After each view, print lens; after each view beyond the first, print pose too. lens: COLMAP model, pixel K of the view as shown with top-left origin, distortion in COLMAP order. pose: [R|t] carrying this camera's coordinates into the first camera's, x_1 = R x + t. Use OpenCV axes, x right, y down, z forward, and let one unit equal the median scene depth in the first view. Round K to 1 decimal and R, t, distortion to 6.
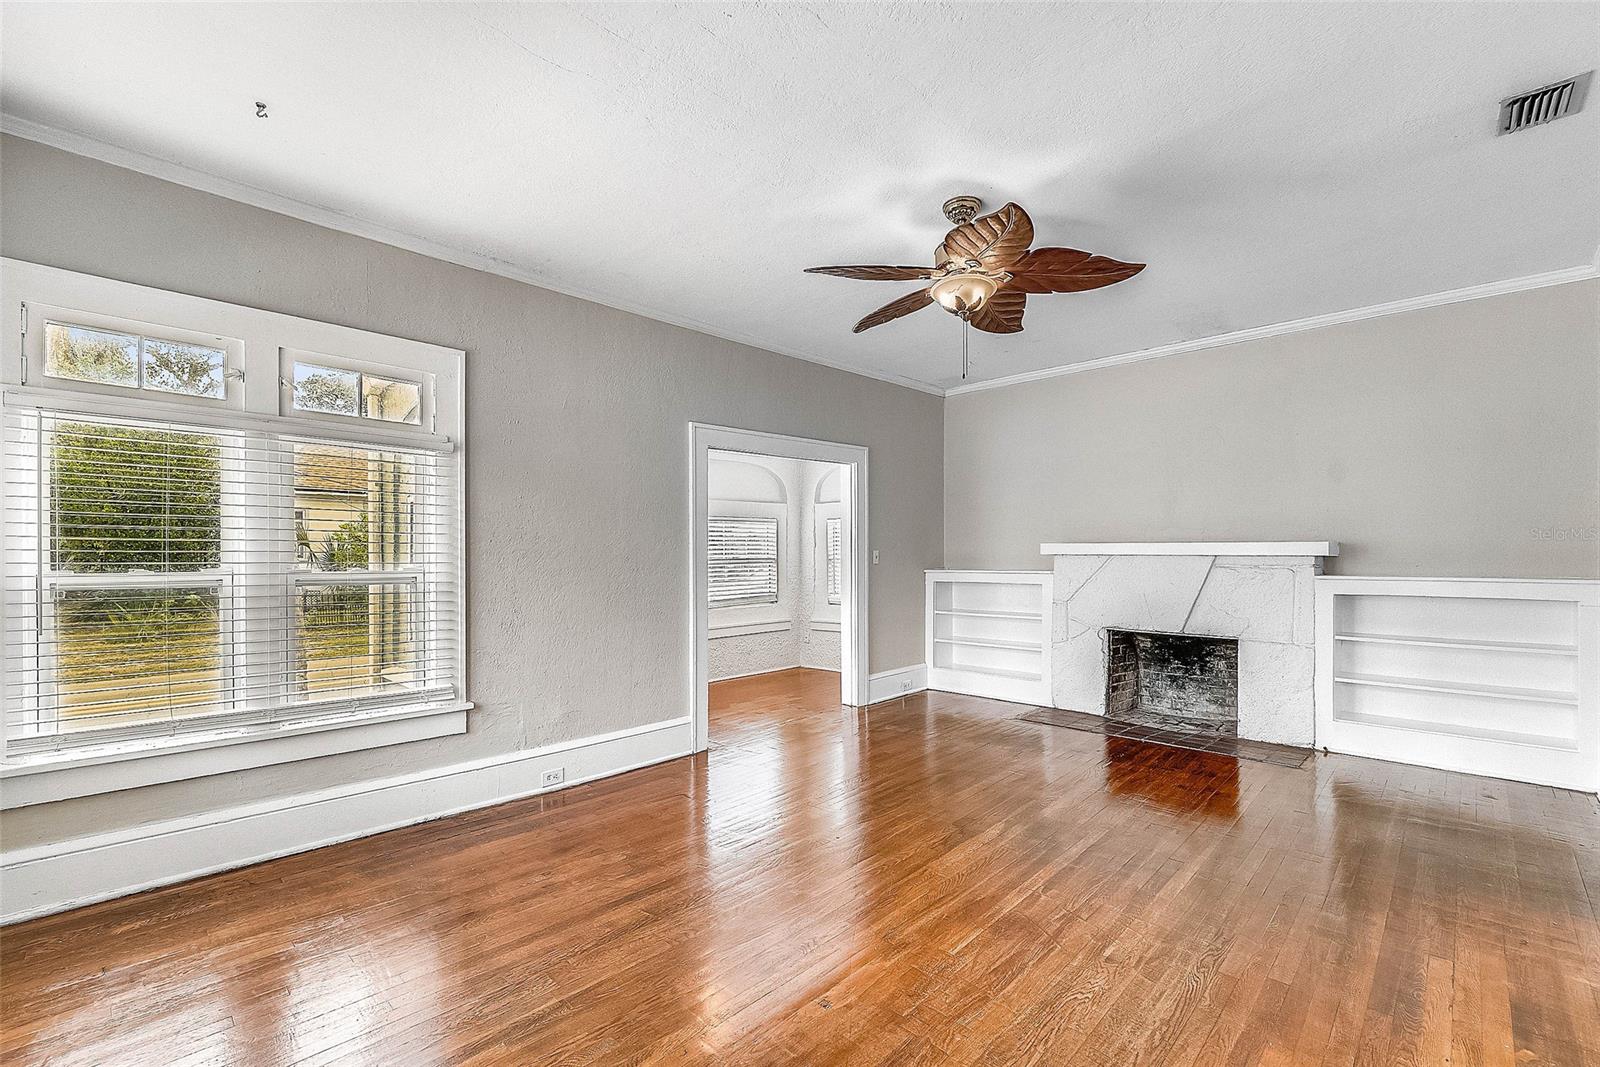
lens RADIAL K [[705.4, 0, 804.5], [0, 705.4, 553.3], [0, 0, 1]] dist [0.000304, 0.000029]
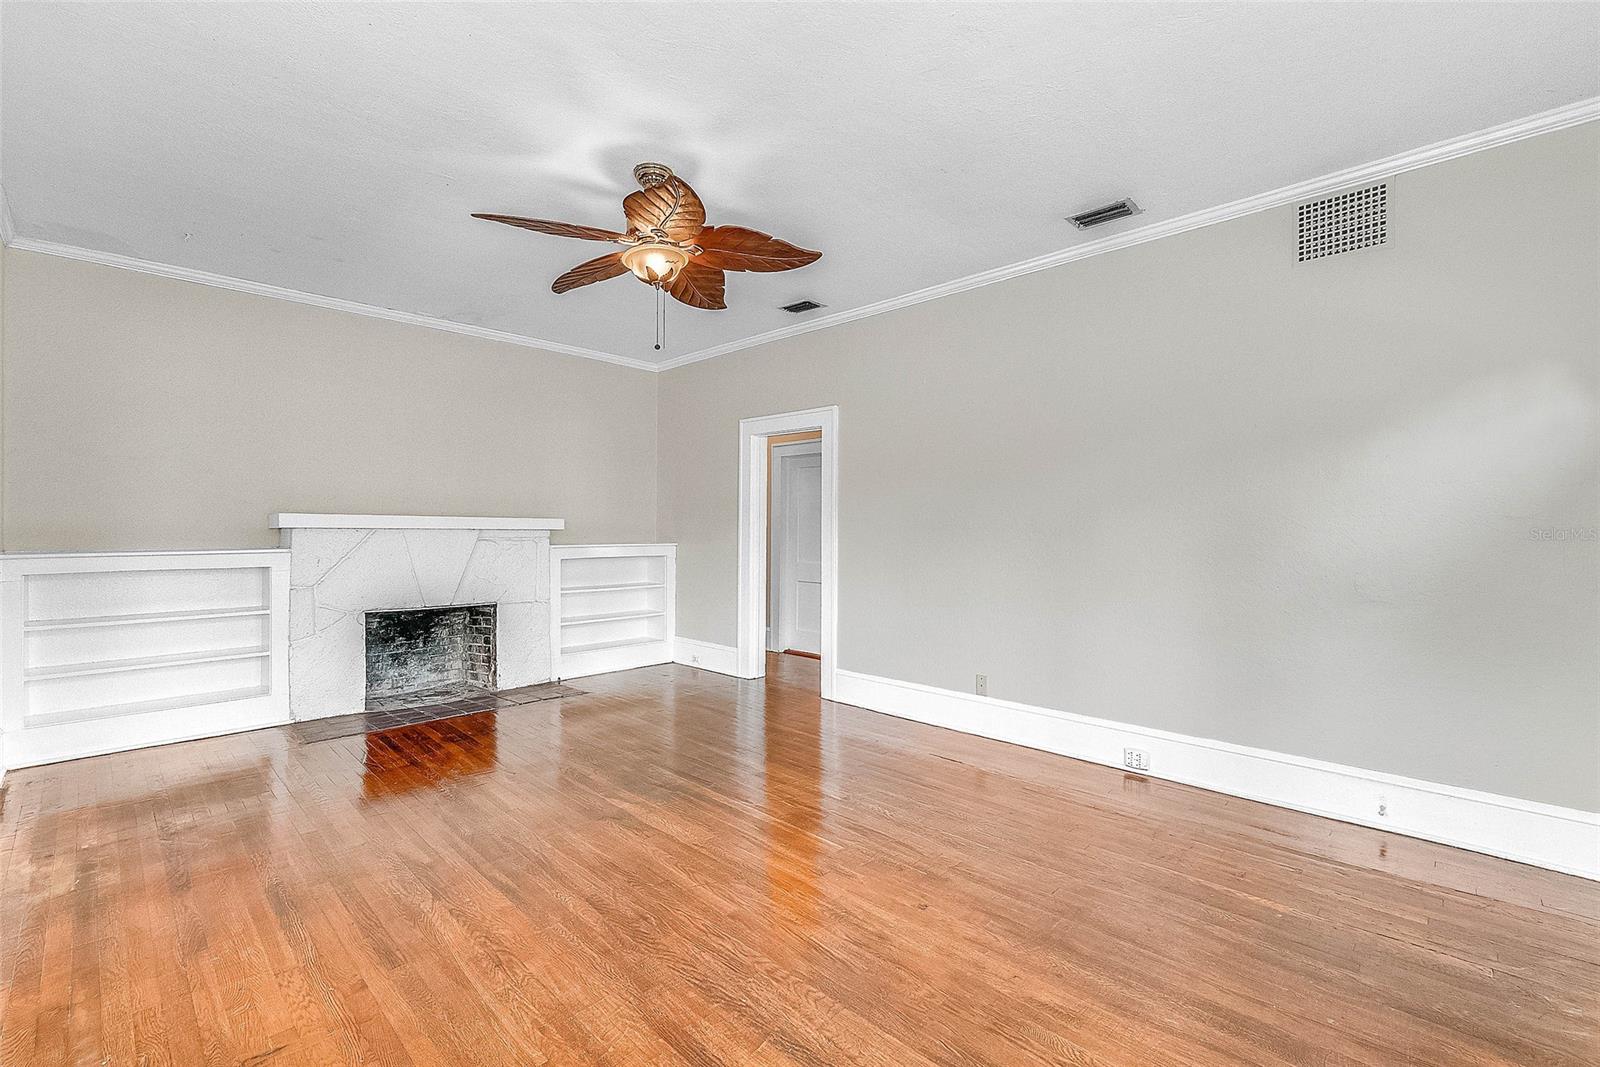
lens RADIAL K [[683.7, 0, 800.0], [0, 683.7, 533.5], [0, 0, 1]] dist [-0.000687, -0.000142]
pose [[0.018725, -0.004570, 0.999814, -0.421961], [-0.005411, 0.999974, 0.004672, 0.001133], [-0.999810, -0.005497, 0.018700, 0.446845]]
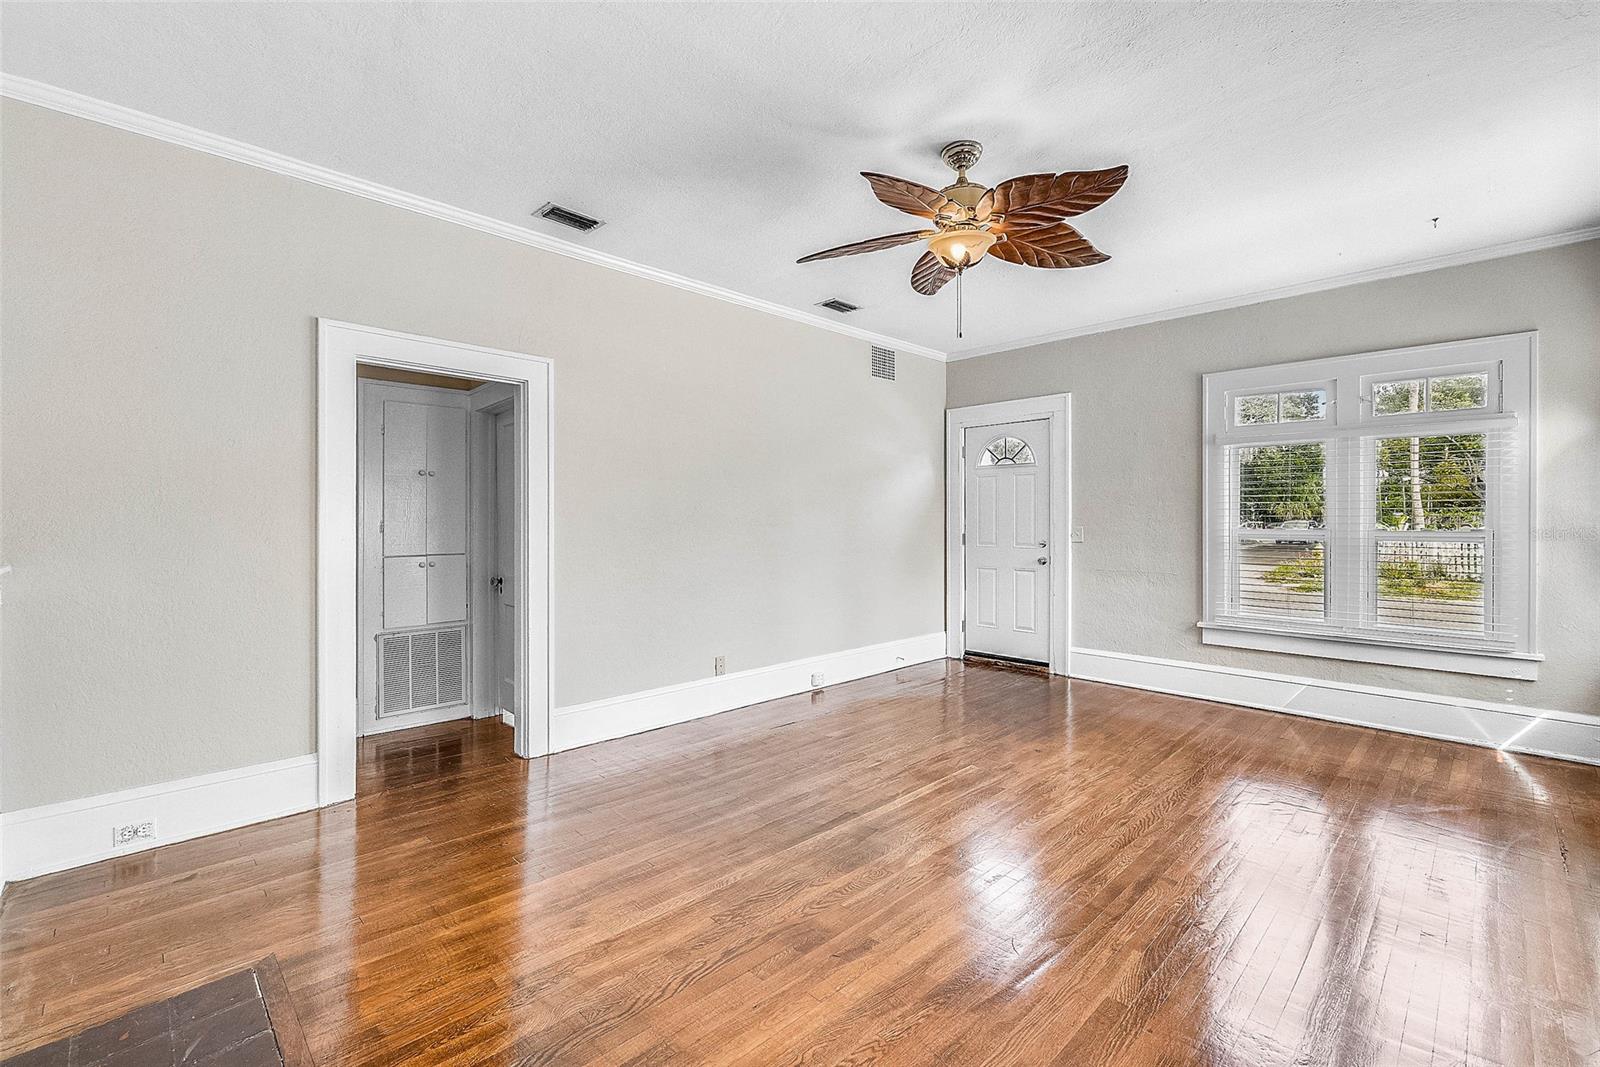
lens RADIAL K [[696.9, 0, 805.5], [0, 696.9, 525.3], [0, 0, 1]] dist [0.002034, -0.000001]
pose [[-0.999722, -0.004953, 0.023056, 0.237207], [-0.004912, 0.999986, 0.001817, 0.000865], [-0.023065, 0.001704, -0.999733, 1.112988]]
